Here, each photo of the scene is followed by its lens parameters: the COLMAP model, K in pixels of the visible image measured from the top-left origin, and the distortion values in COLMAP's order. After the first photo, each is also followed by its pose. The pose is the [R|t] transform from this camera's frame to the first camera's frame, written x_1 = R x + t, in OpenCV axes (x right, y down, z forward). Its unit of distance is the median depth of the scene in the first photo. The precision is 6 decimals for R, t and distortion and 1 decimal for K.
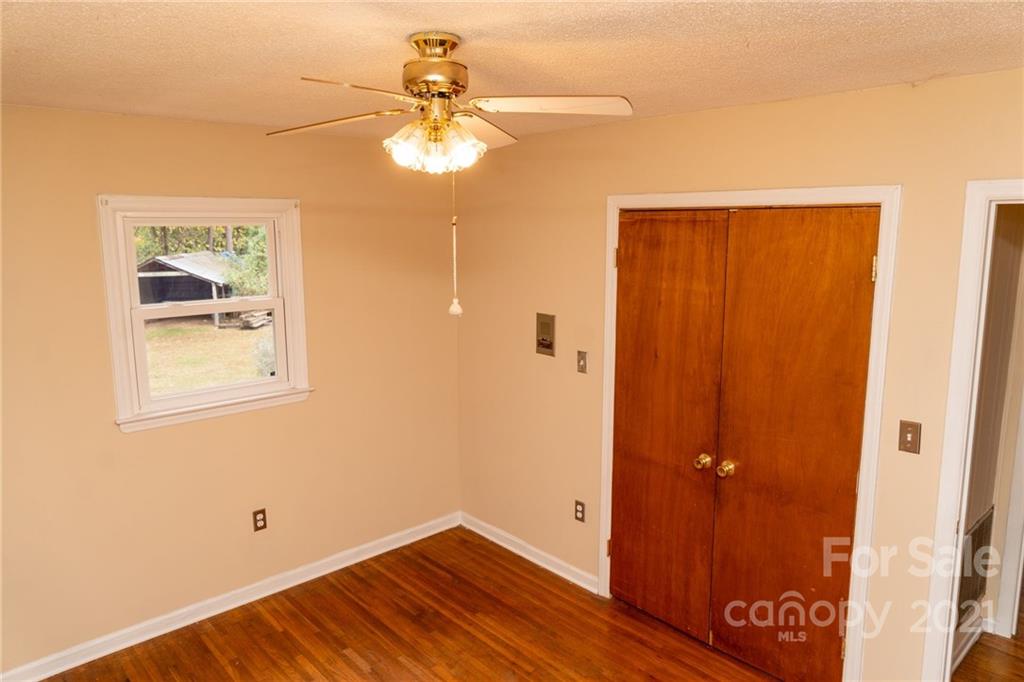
lens RADIAL K [[685.3, 0, 512.0], [0, 685.3, 341.0], [0, 0, 1]] dist [0.001563, 0.002910]
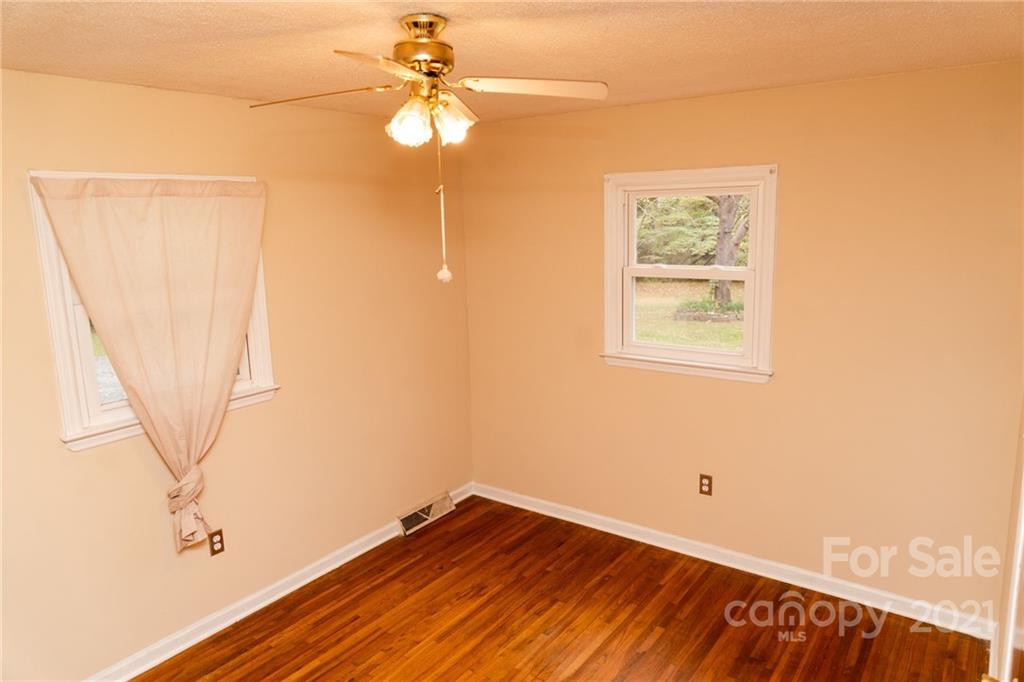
lens RADIAL K [[687.0, 0, 524.5], [0, 687.0, 343.6], [0, 0, 1]] dist [-0.020827, 0.005801]
pose [[0.204700, 0.181954, -0.961764, 0.592556], [-0.140245, 0.977885, 0.155154, -0.075153], [0.968726, 0.103122, 0.225691, 0.548957]]
